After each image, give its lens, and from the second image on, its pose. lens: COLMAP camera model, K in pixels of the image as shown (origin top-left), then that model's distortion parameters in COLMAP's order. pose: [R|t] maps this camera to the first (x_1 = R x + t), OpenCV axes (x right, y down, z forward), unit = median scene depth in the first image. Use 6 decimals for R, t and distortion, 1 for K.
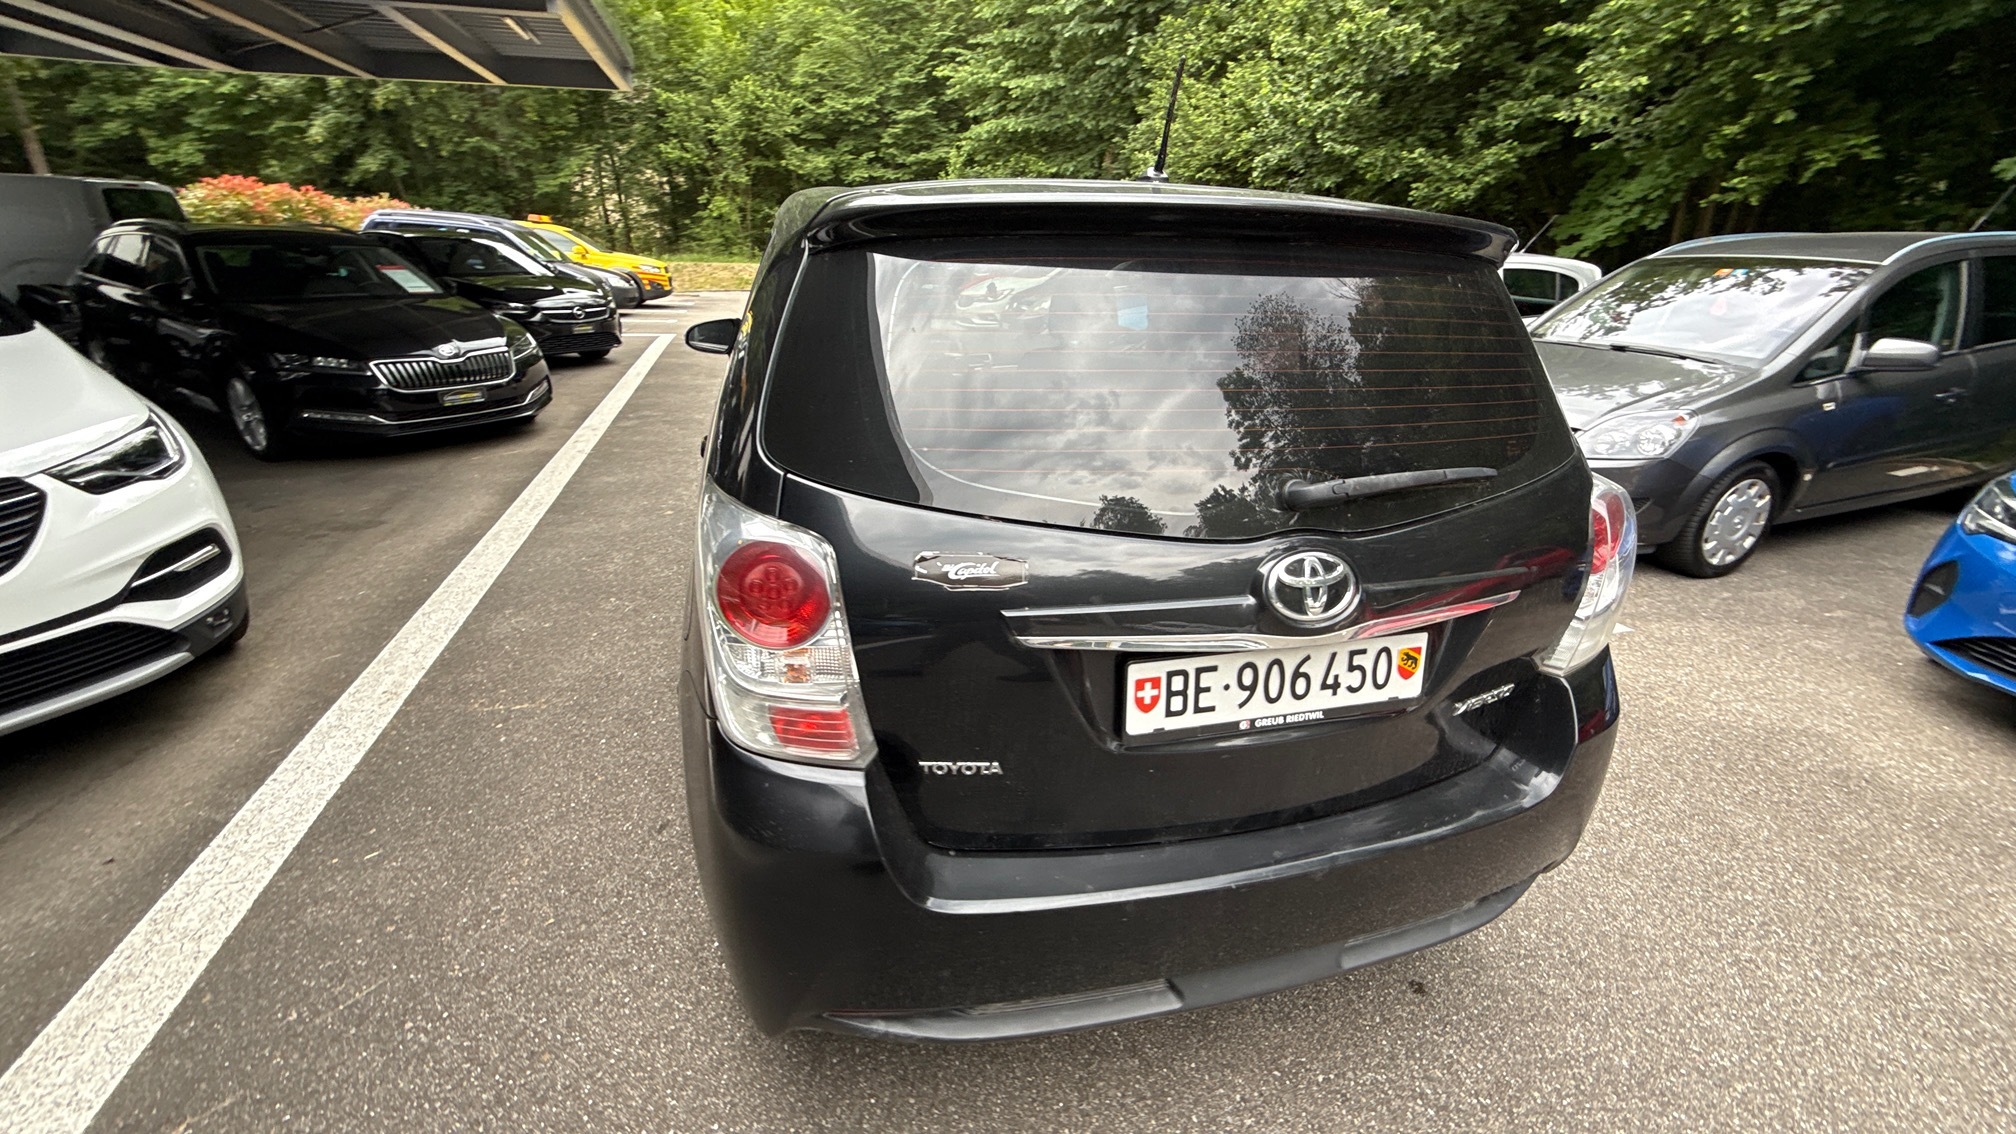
lens RADIAL K [[799.9, 0, 1005.8], [0, 799.9, 570.6], [0, 0, 1]] dist [0.000892, -0.000375]
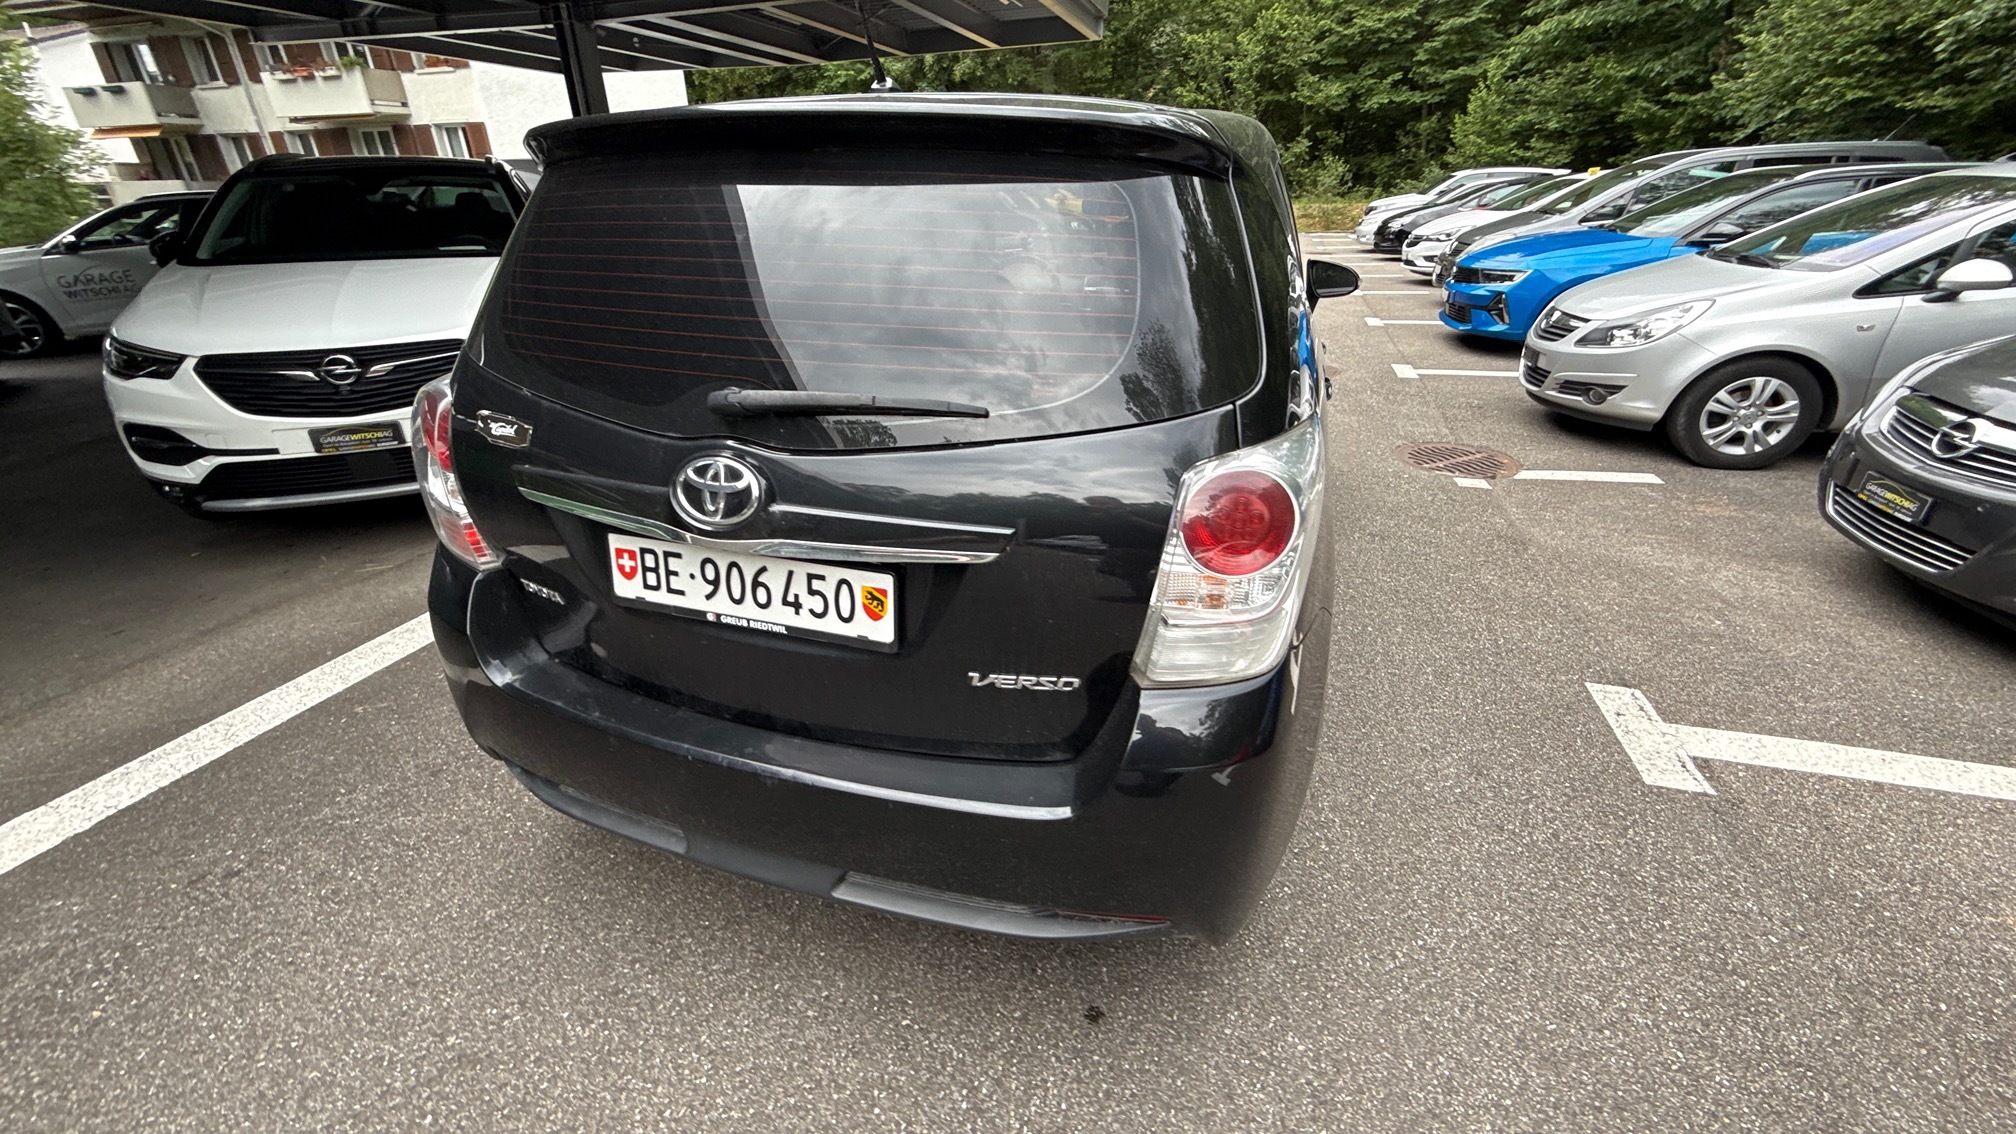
lens RADIAL K [[799.9, 0, 1006.0], [0, 799.9, 568.1], [0, 0, 1]] dist [0.000892, -0.000375]
pose [[0.832097, 0.209842, -0.513401, 0.177182], [-0.179142, 0.977735, 0.109284, -0.009038], [0.524902, 0.001037, 0.851162, 0.044339]]
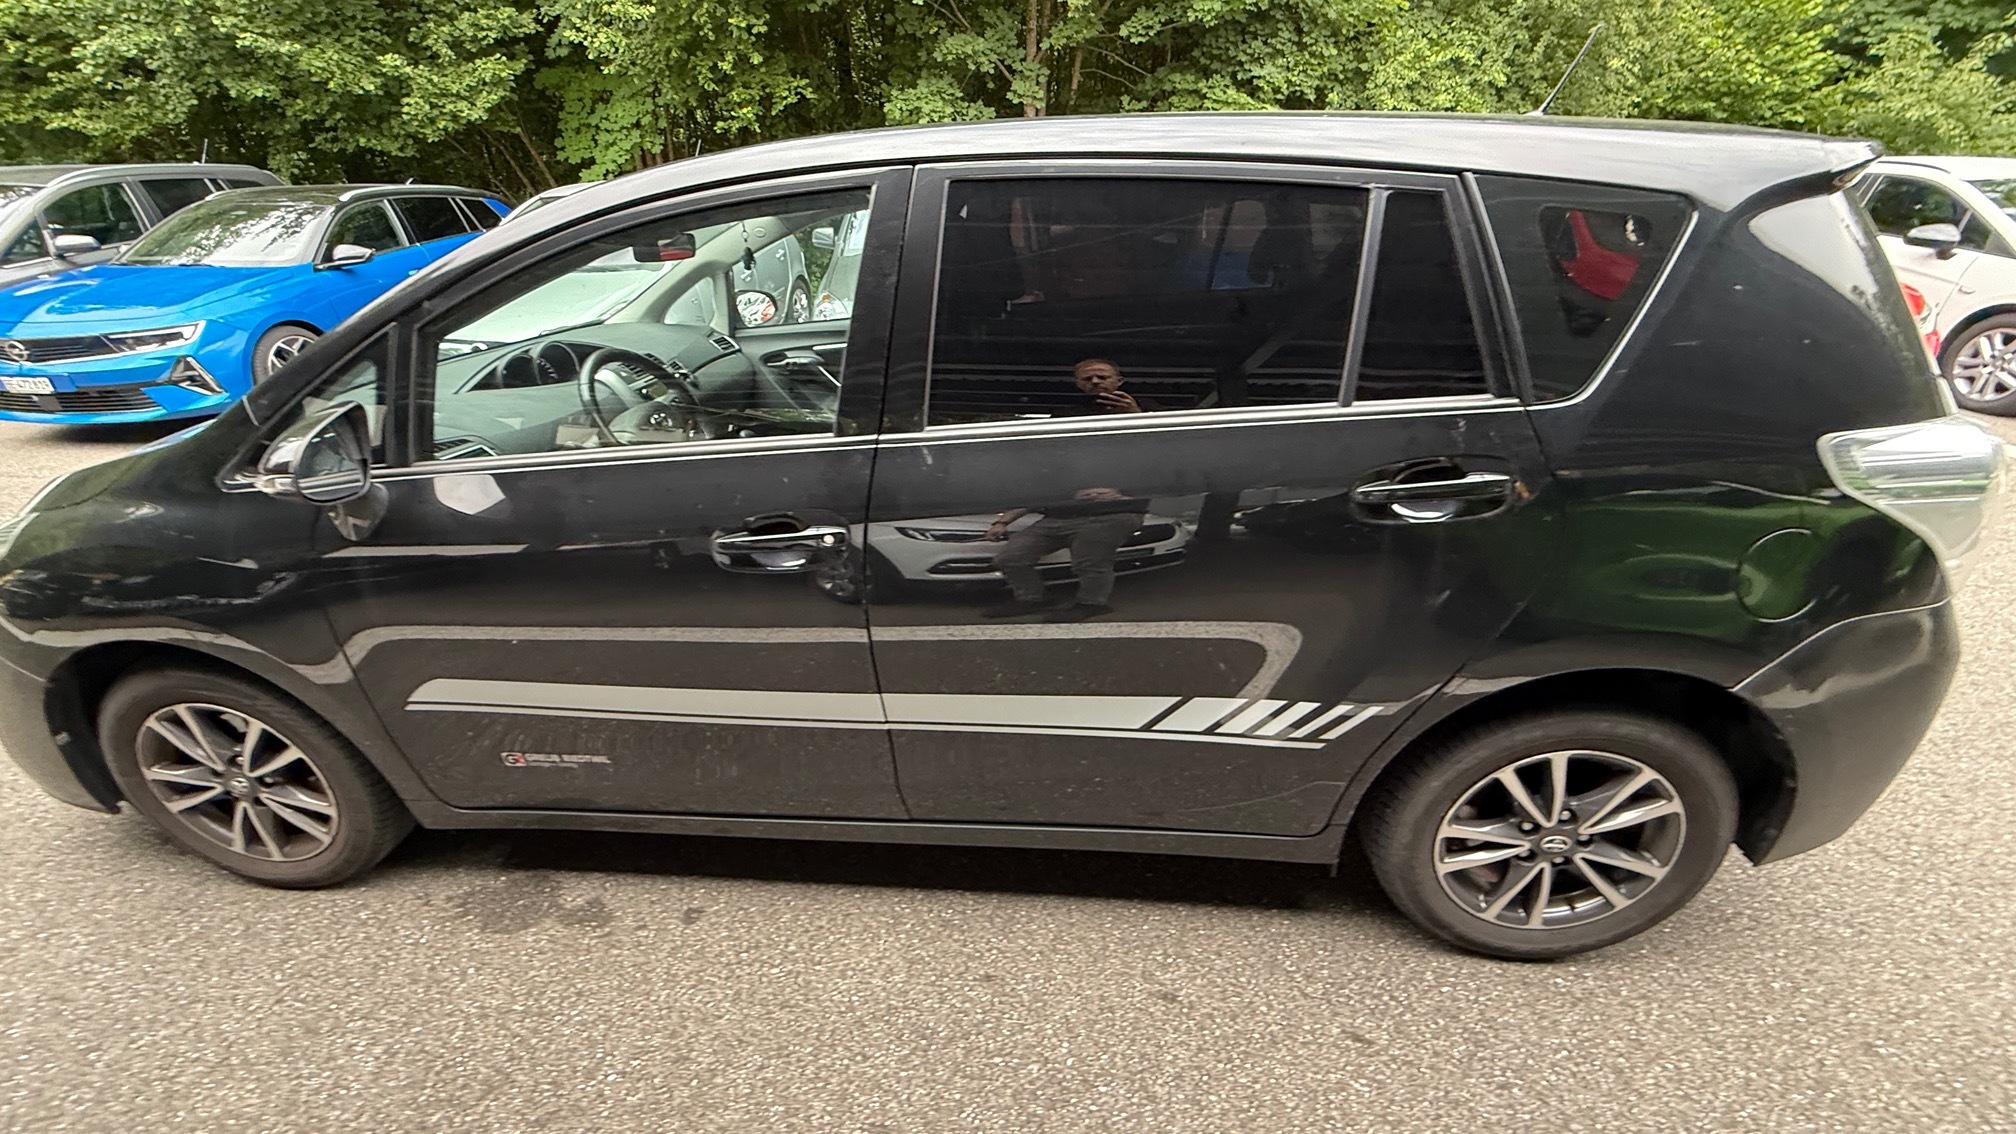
lens RADIAL K [[799.9, 0, 1002.4], [0, 799.9, 569.6], [0, 0, 1]] dist [0.000892, -0.000375]
pose [[0.351959, -0.438663, 0.826861, -0.263357], [0.372322, 0.876102, 0.306305, -0.106743], [-0.858779, 0.200052, 0.471675, 0.236692]]
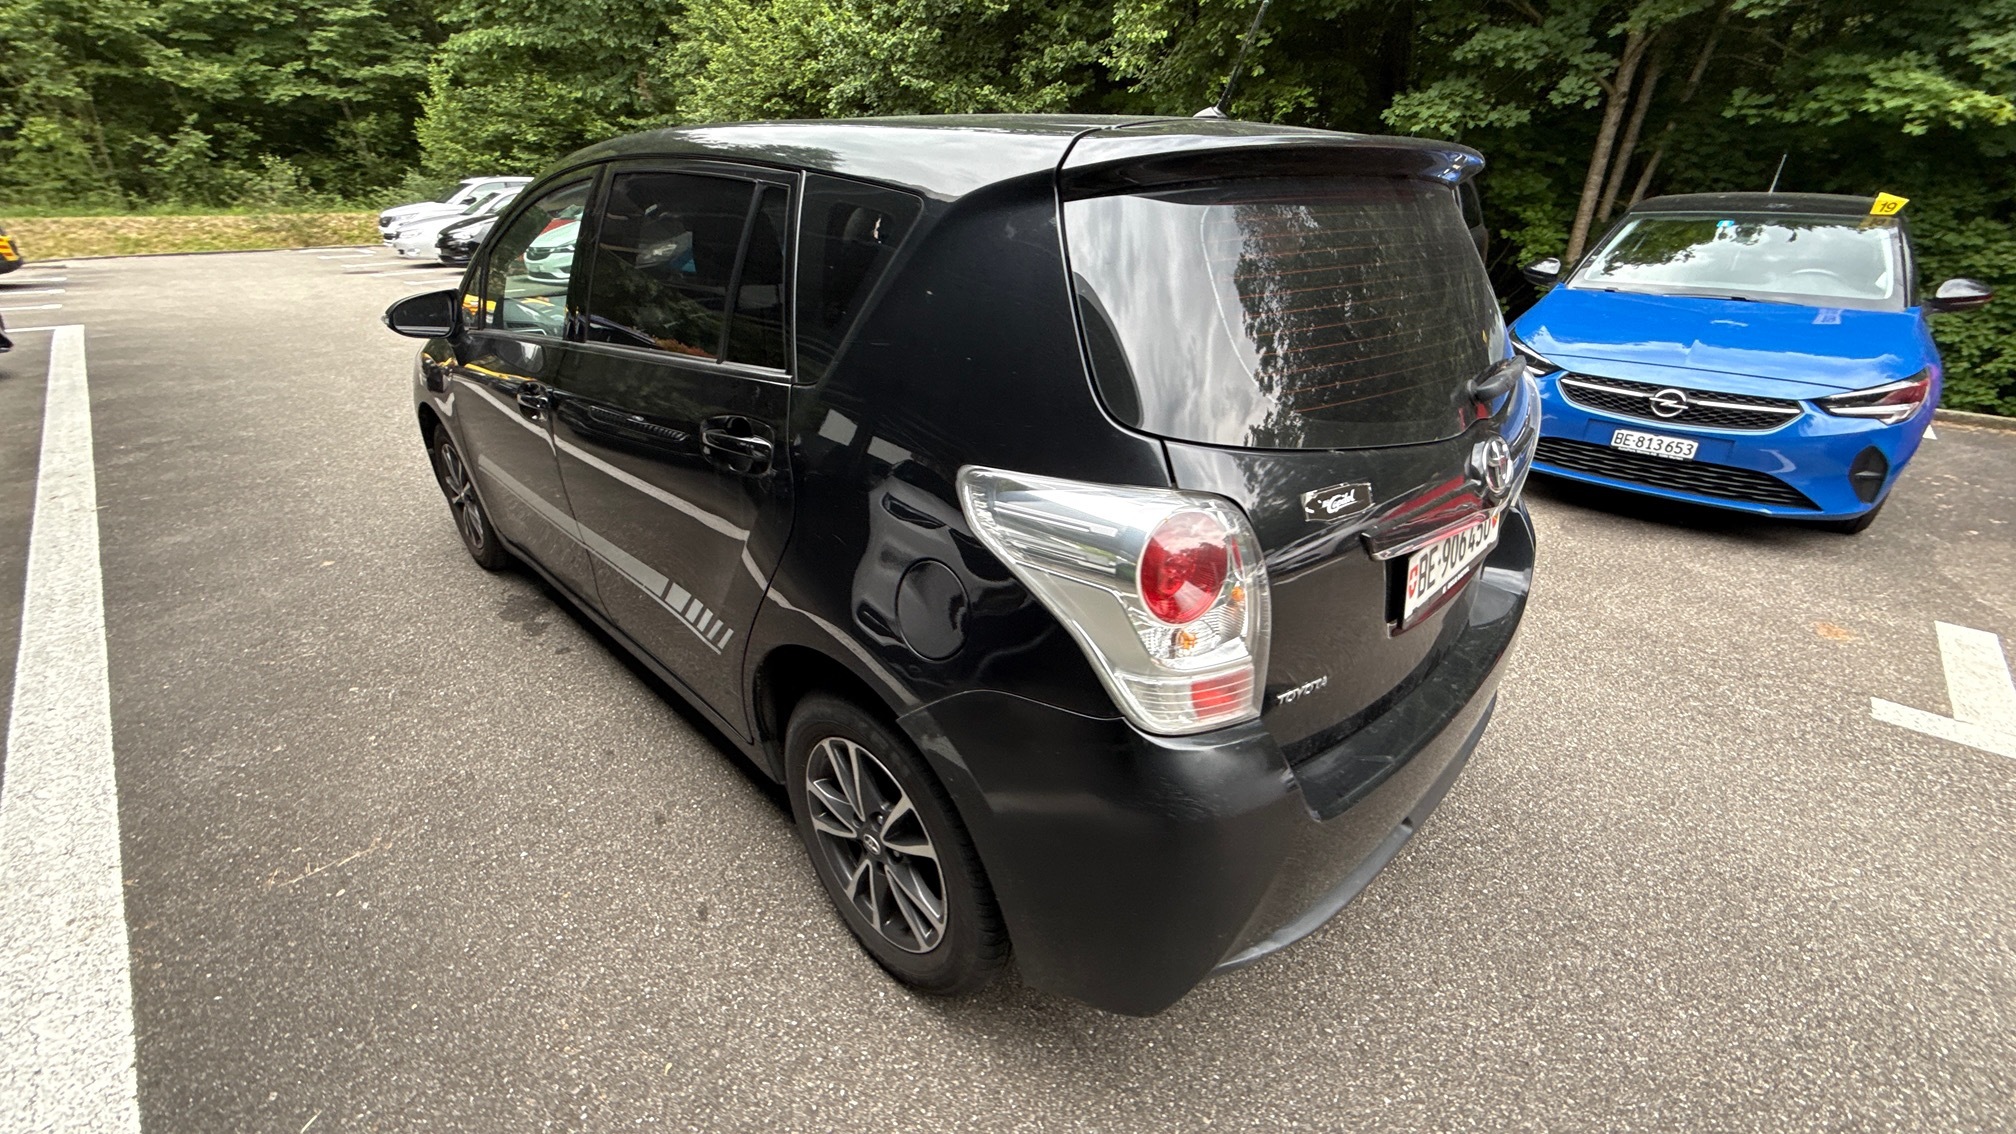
lens RADIAL K [[799.9, 0, 1004.6], [0, 799.9, 568.1], [0, 0, 1]] dist [0.000892, -0.000375]
pose [[0.868266, -0.228586, 0.440298, -0.122375], [0.199324, 0.973475, 0.112325, -0.016289], [-0.454294, -0.009766, 0.890798, 0.033776]]
